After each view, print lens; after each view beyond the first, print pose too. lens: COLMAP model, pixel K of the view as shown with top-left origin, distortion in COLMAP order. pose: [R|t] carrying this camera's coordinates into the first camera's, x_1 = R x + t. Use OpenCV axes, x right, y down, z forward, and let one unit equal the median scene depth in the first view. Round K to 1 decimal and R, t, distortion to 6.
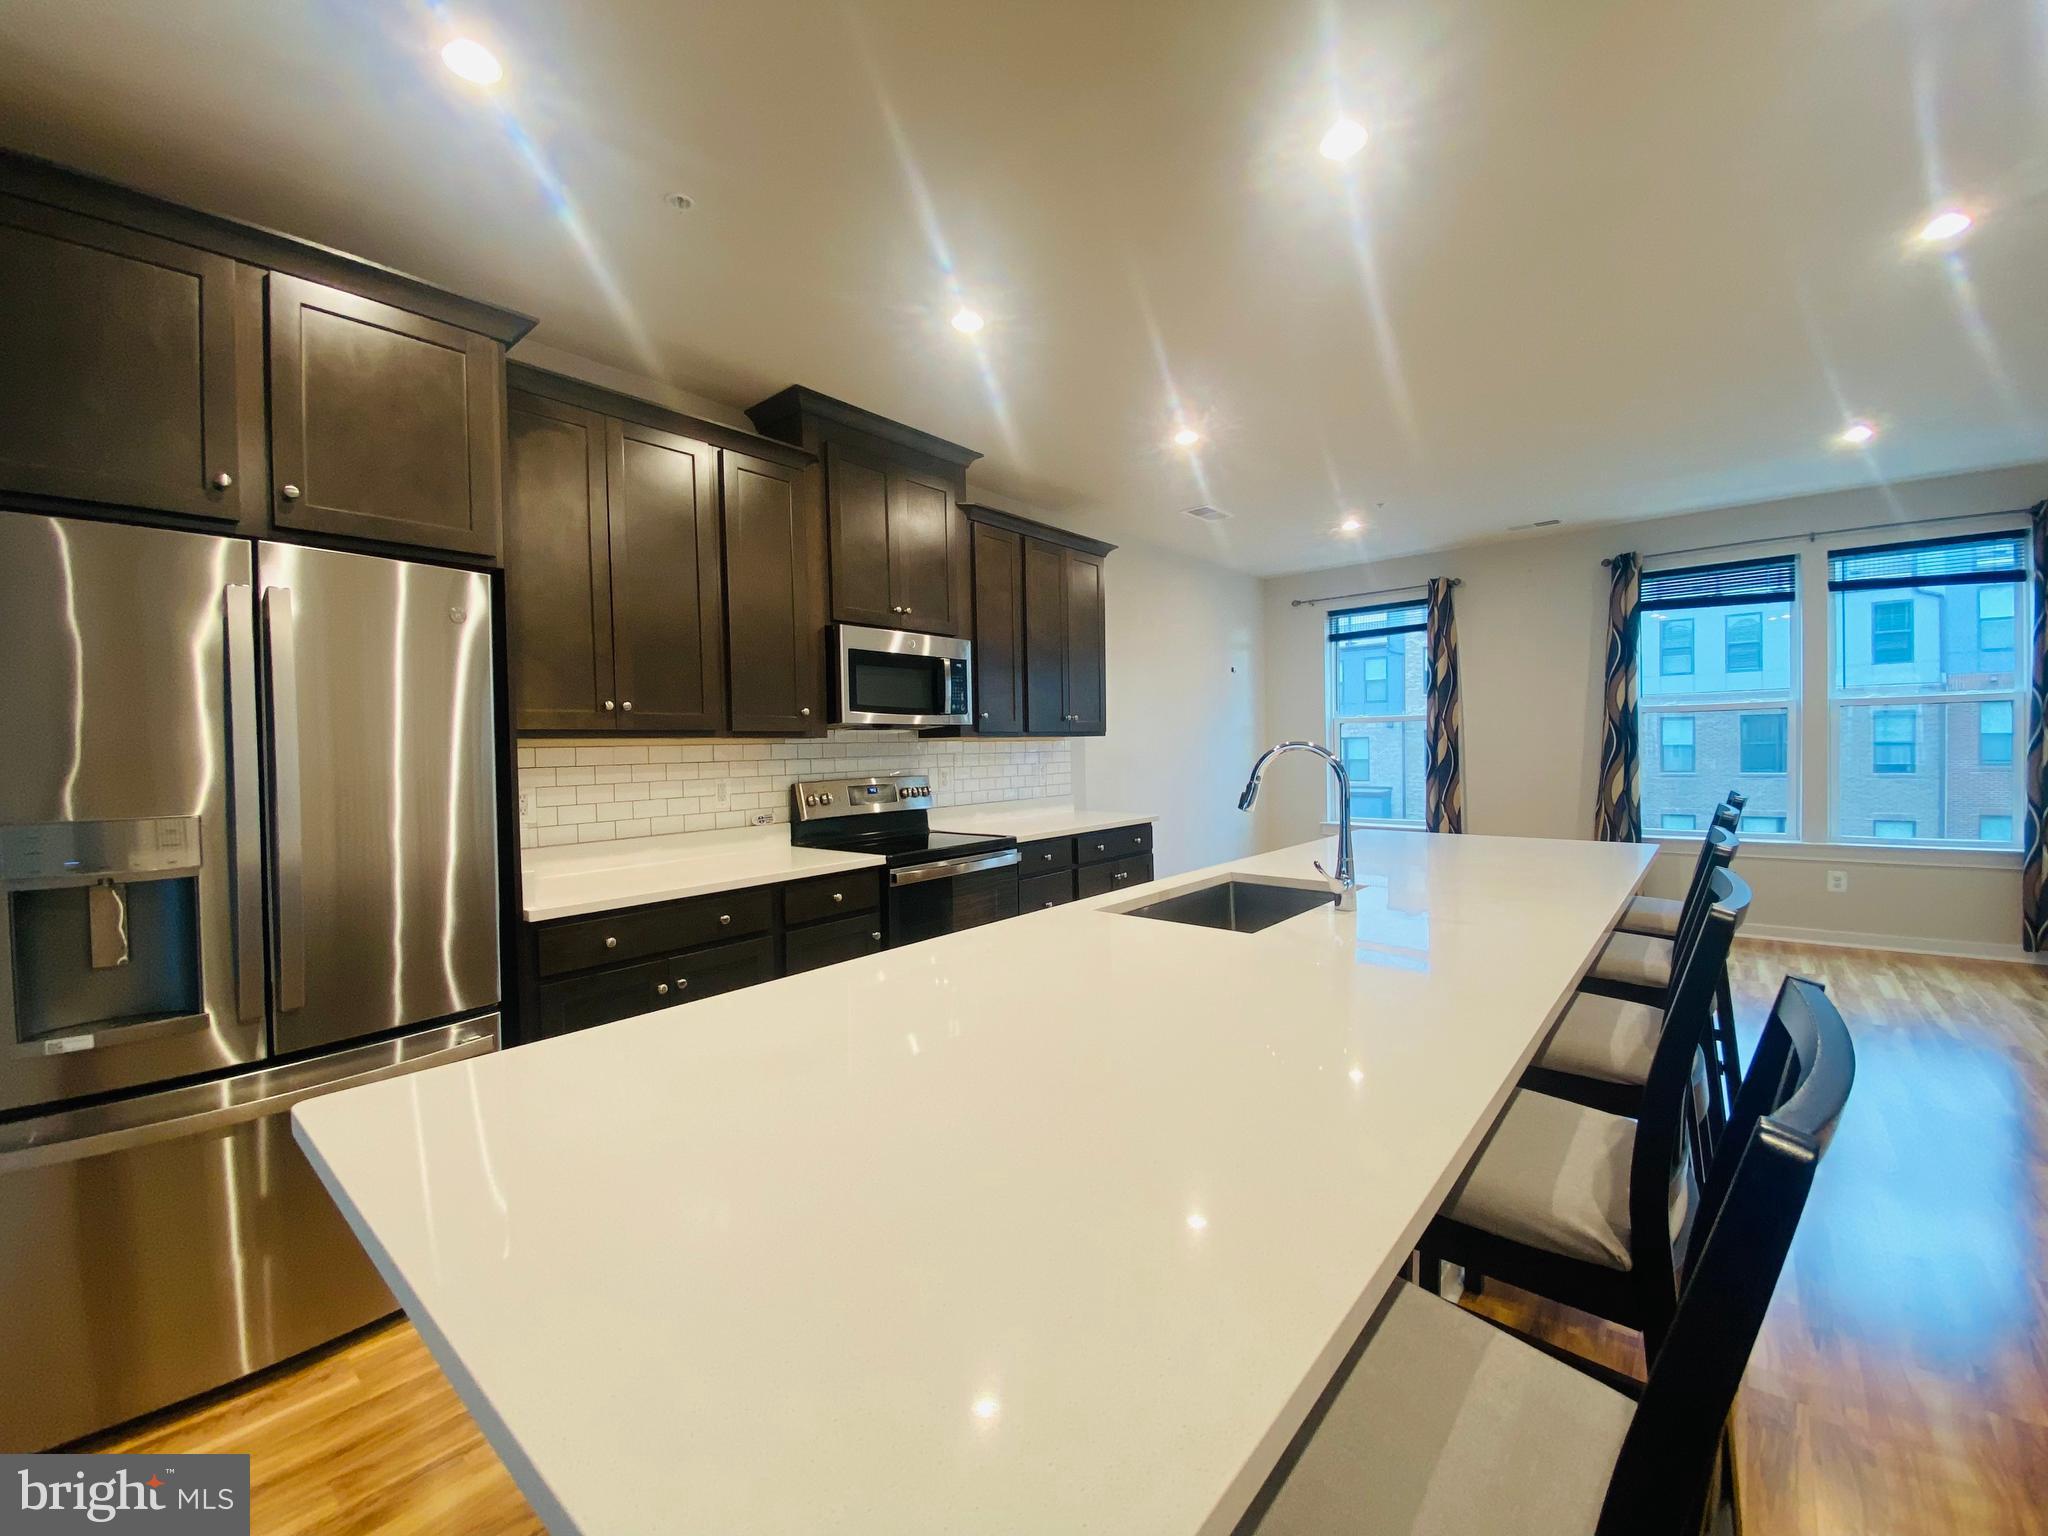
lens RADIAL K [[822.0, 0, 1025.0], [0, 822.0, 769.4], [0, 0, 1]] dist [0.011718, -0.015036]
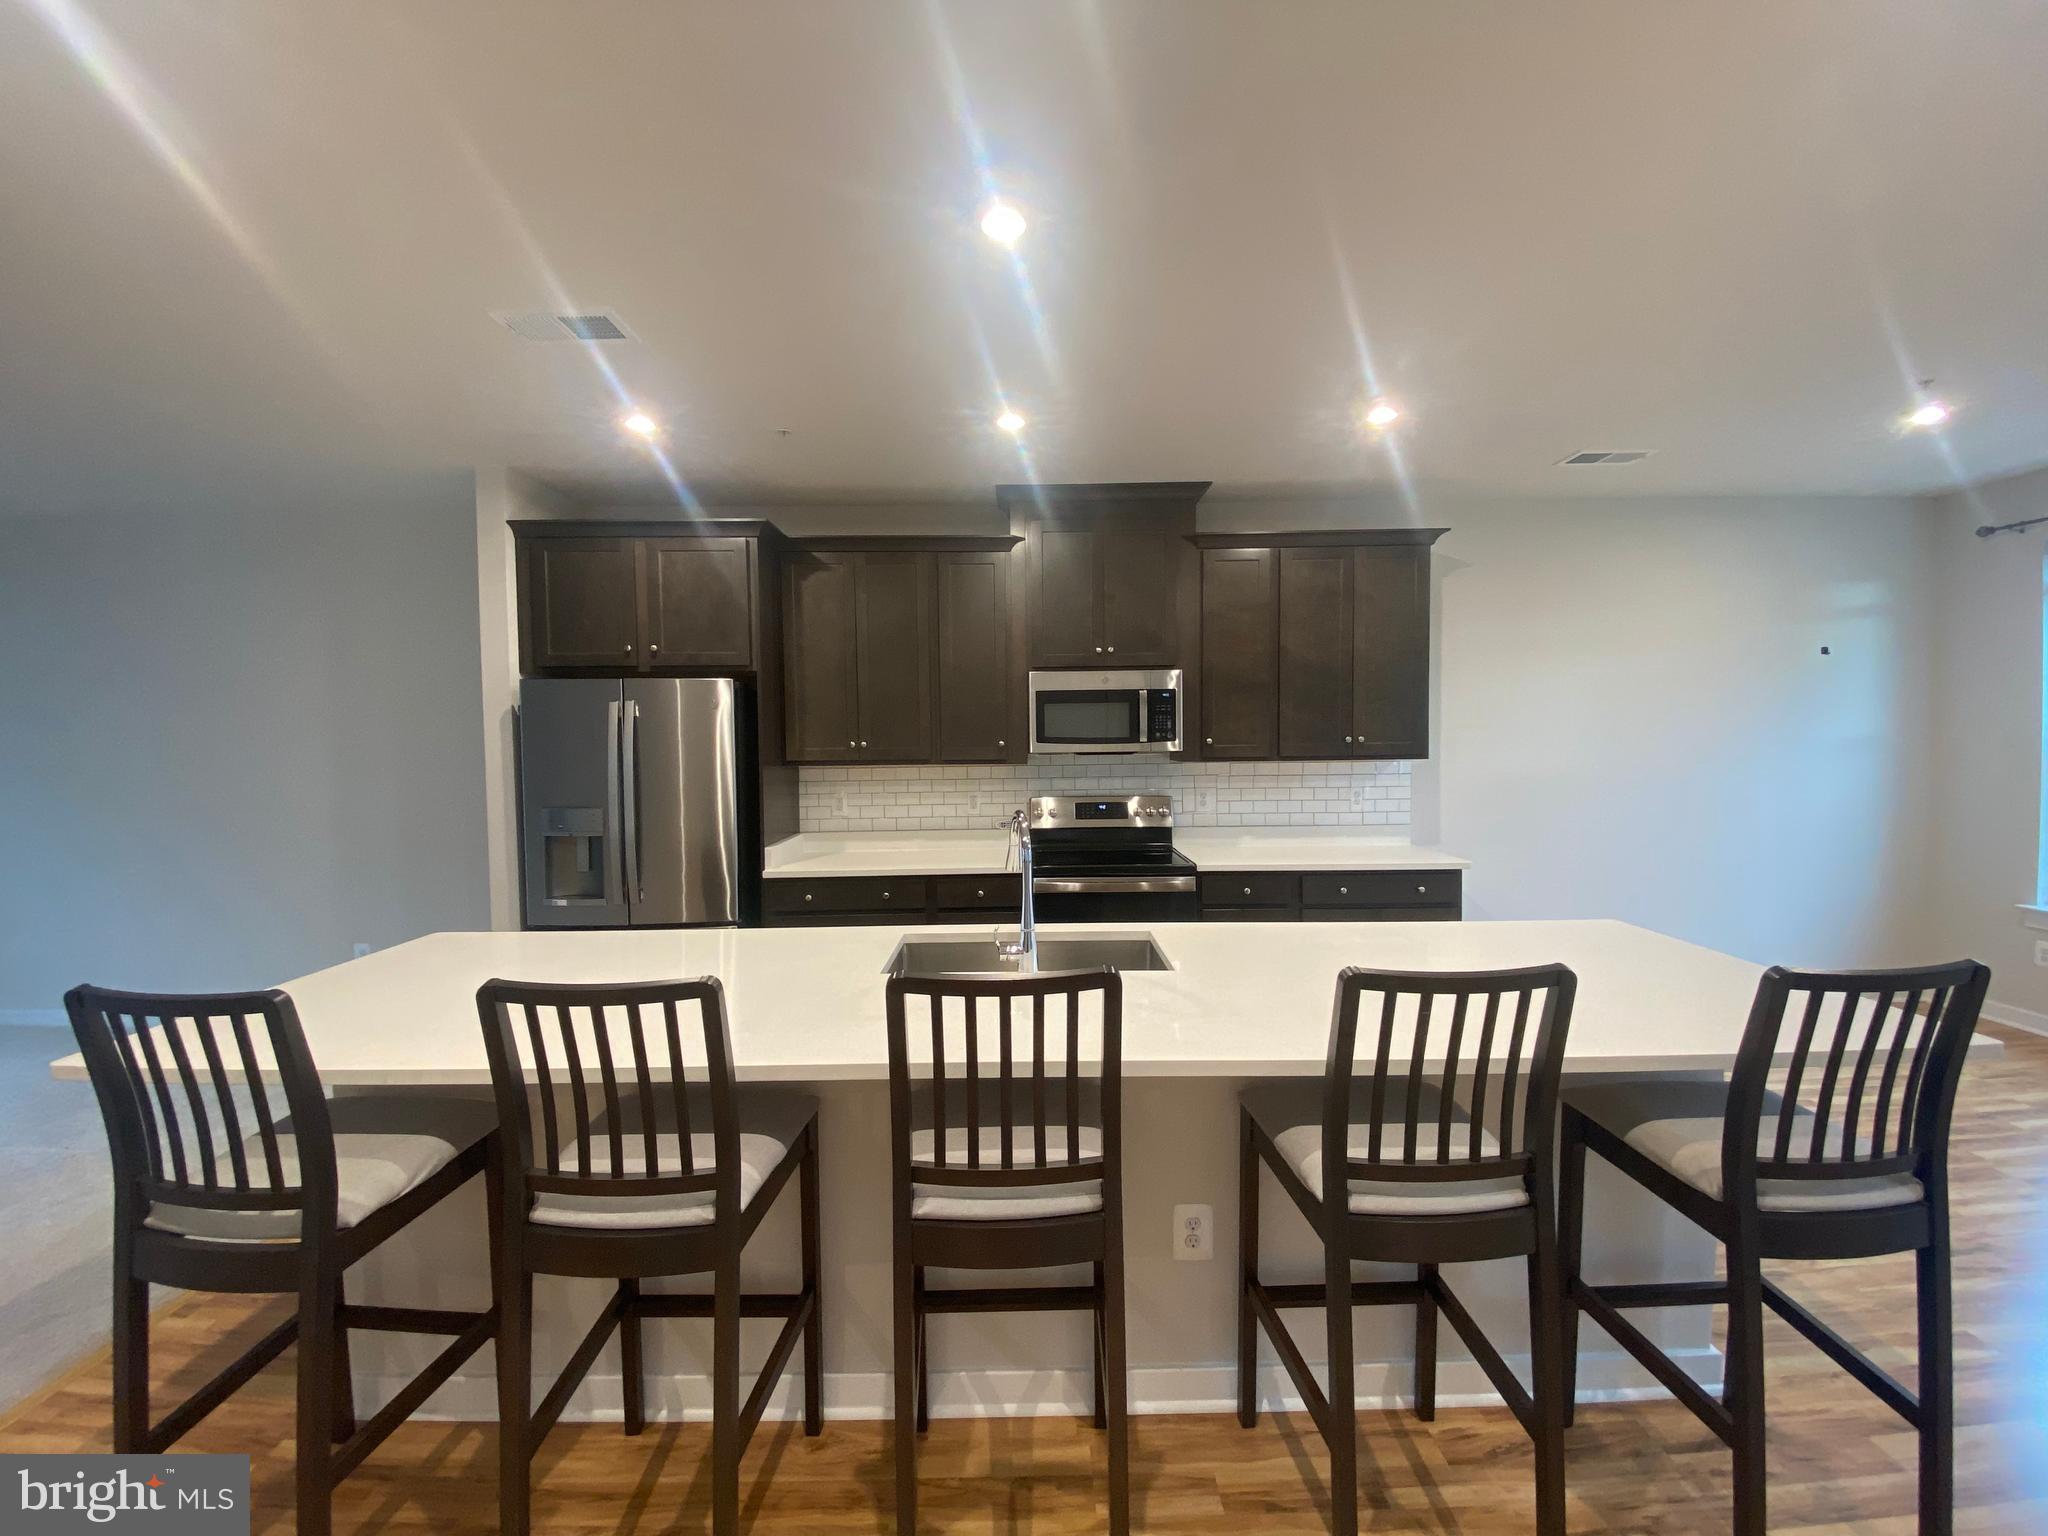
lens RADIAL K [[822.0, 0, 1033.0], [0, 822.0, 765.7], [0, 0, 1]] dist [0.011718, -0.015036]
pose [[0.645220, 0.042684, -0.762803, 0.598831], [-0.023350, 0.999073, 0.036155, -0.068724], [0.763640, -0.005517, 0.645619, 0.185587]]
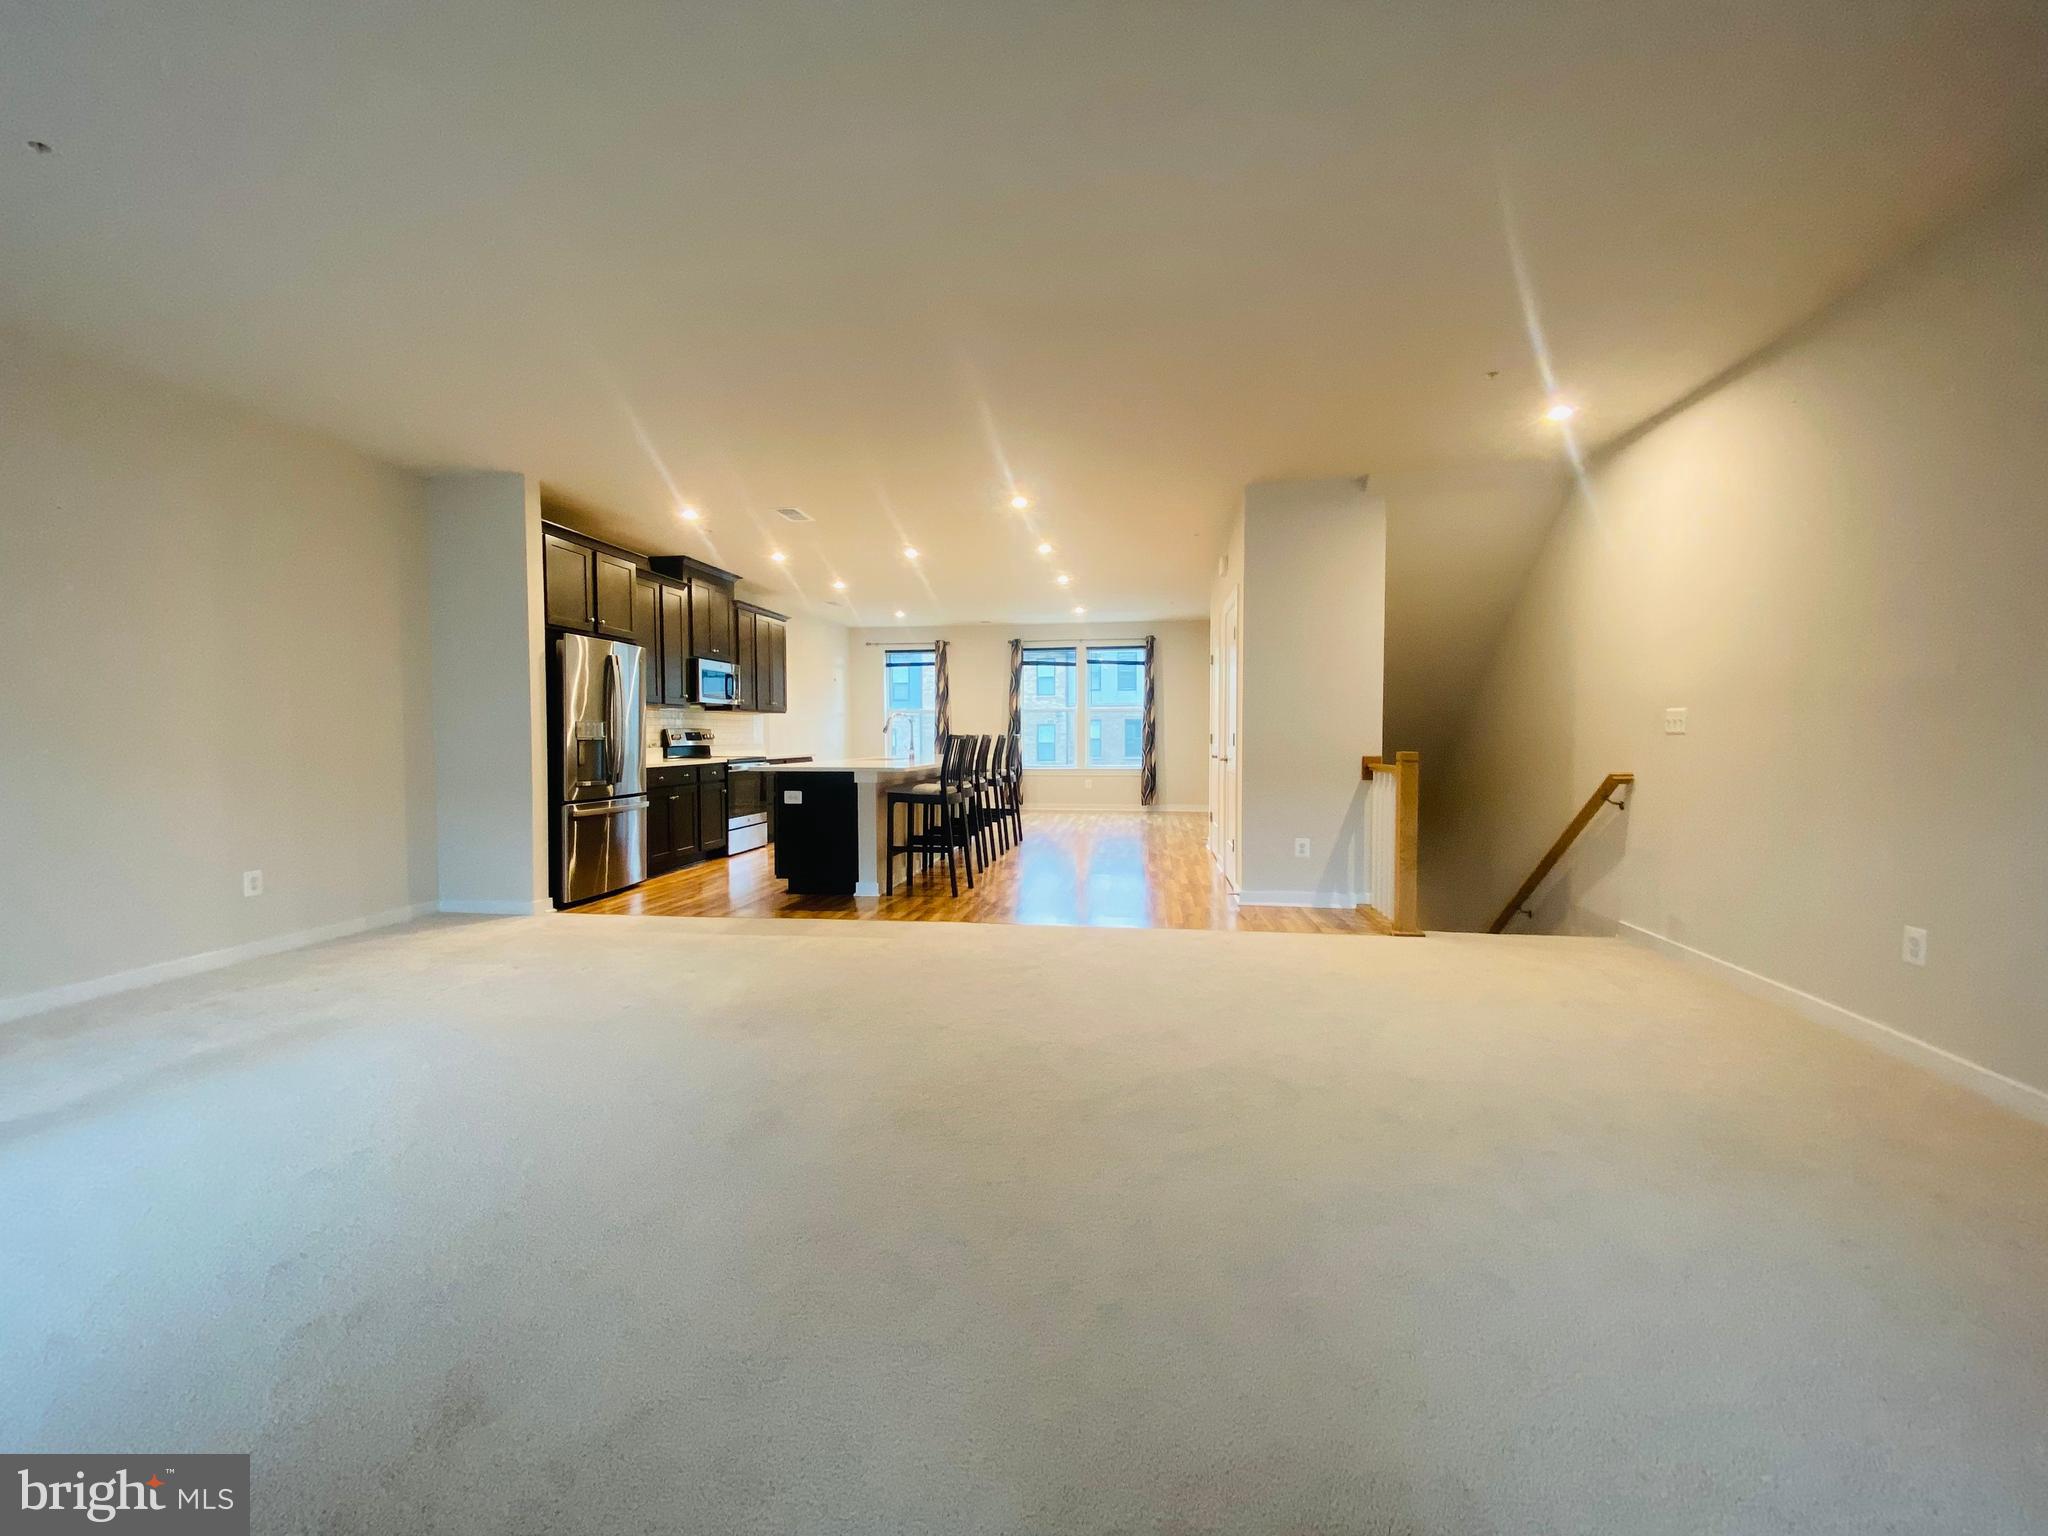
lens RADIAL K [[822.0, 0, 1029.0], [0, 822.0, 778.1], [0, 0, 1]] dist [0.011718, -0.015036]
pose [[0.846527, -0.007692, 0.532290, -0.566410], [-0.002023, 0.999842, 0.017665, 0.095712], [-0.532342, -0.016031, 0.846378, -1.209675]]
